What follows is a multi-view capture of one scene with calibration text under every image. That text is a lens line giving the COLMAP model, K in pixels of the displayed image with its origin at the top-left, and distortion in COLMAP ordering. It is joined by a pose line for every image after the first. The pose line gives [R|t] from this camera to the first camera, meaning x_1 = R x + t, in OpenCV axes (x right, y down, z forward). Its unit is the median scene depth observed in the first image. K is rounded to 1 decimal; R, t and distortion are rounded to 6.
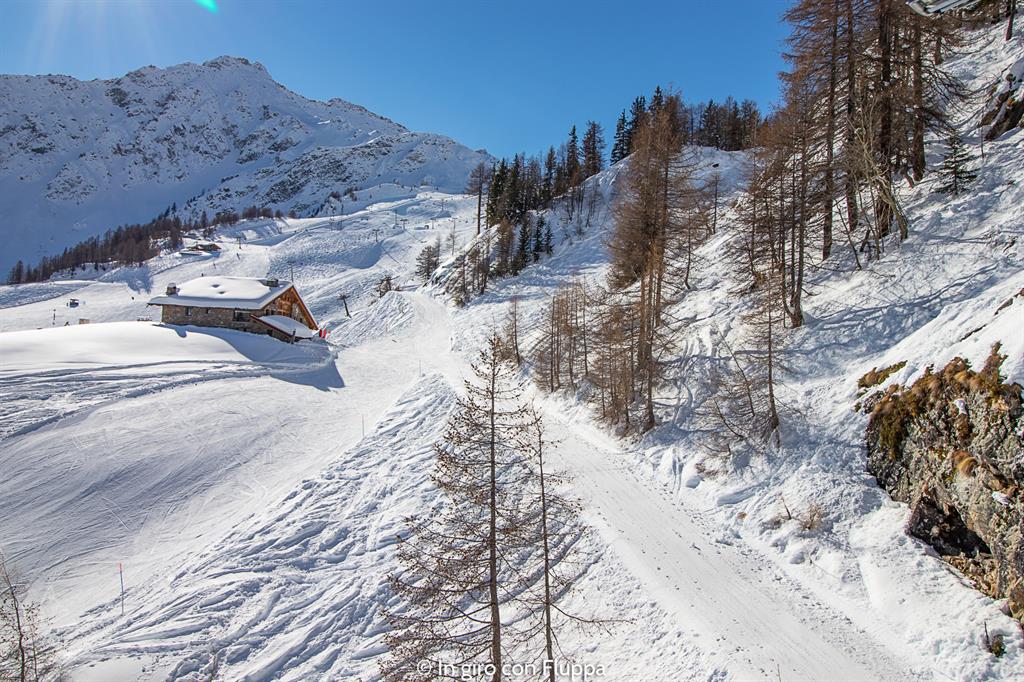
lens RADIAL K [[737.1, 0, 512.0], [0, 737.1, 341.0], [0, 0, 1]] dist [0.005960, 0.000148]
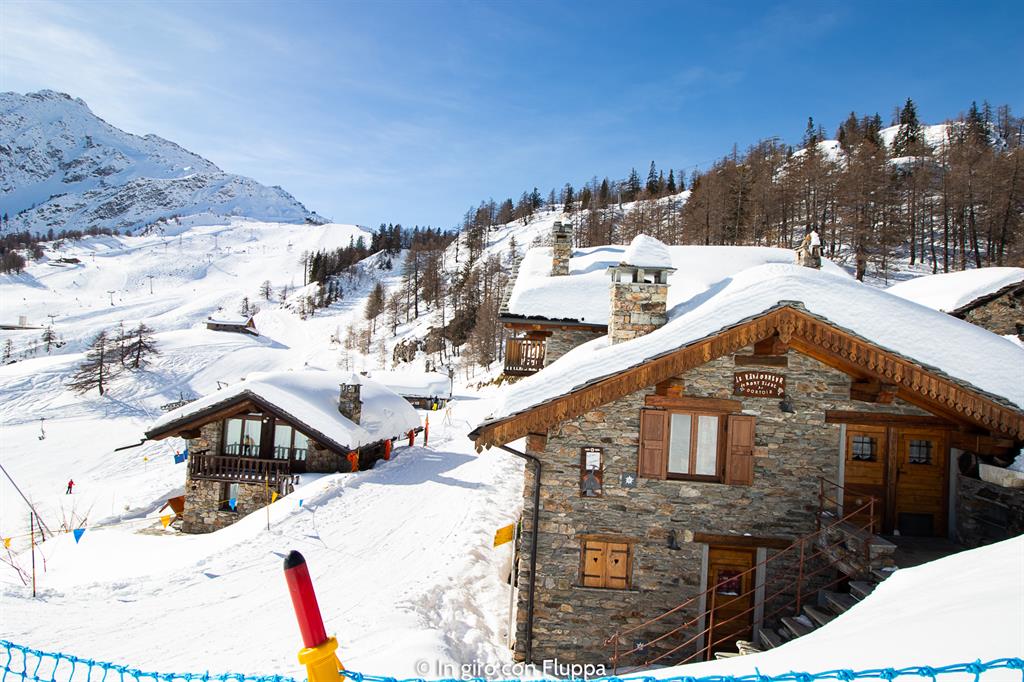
lens RADIAL K [[538.6, 0, 519.5], [0, 538.6, 339.9], [0, 0, 1]] dist [0.005398, -0.014796]
pose [[0.924241, 0.003387, 0.381795, -0.012246], [-0.010381, 0.999814, 0.016262, -0.002504], [-0.381669, -0.018993, 0.924104, -0.123323]]
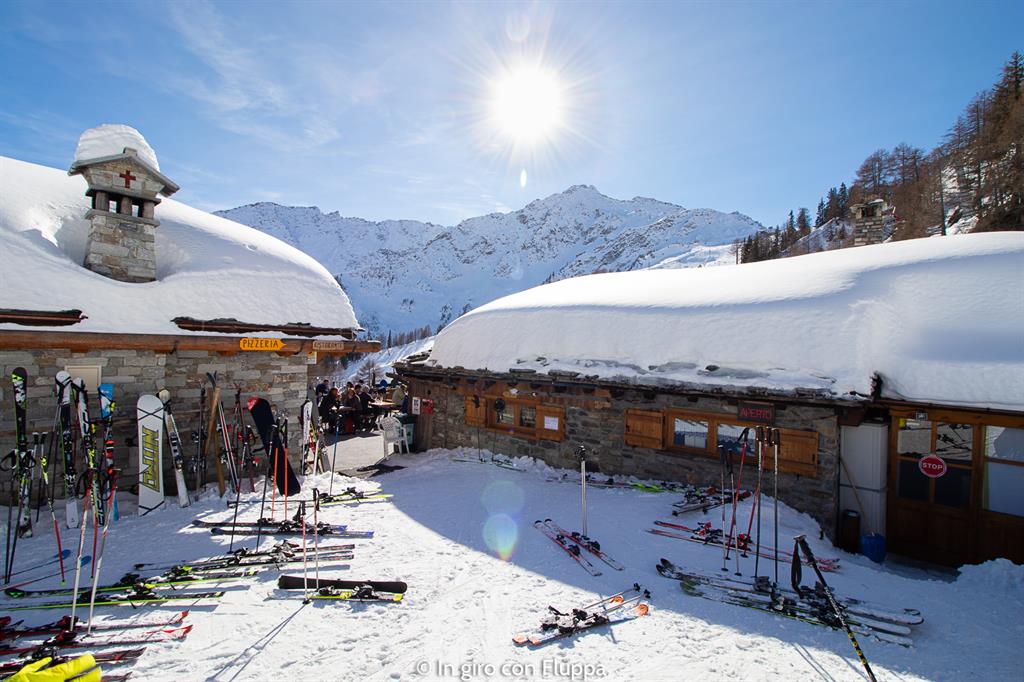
lens RADIAL K [[467.7, 0, 521.5], [0, 467.7, 342.4], [0, 0, 1]] dist [-0.002023, -0.000328]
pose [[0.885602, -0.044767, -0.462283, 0.002281], [0.041342, 0.998991, -0.017541, 0.005574], [0.462602, -0.003577, 0.886559, -0.065106]]
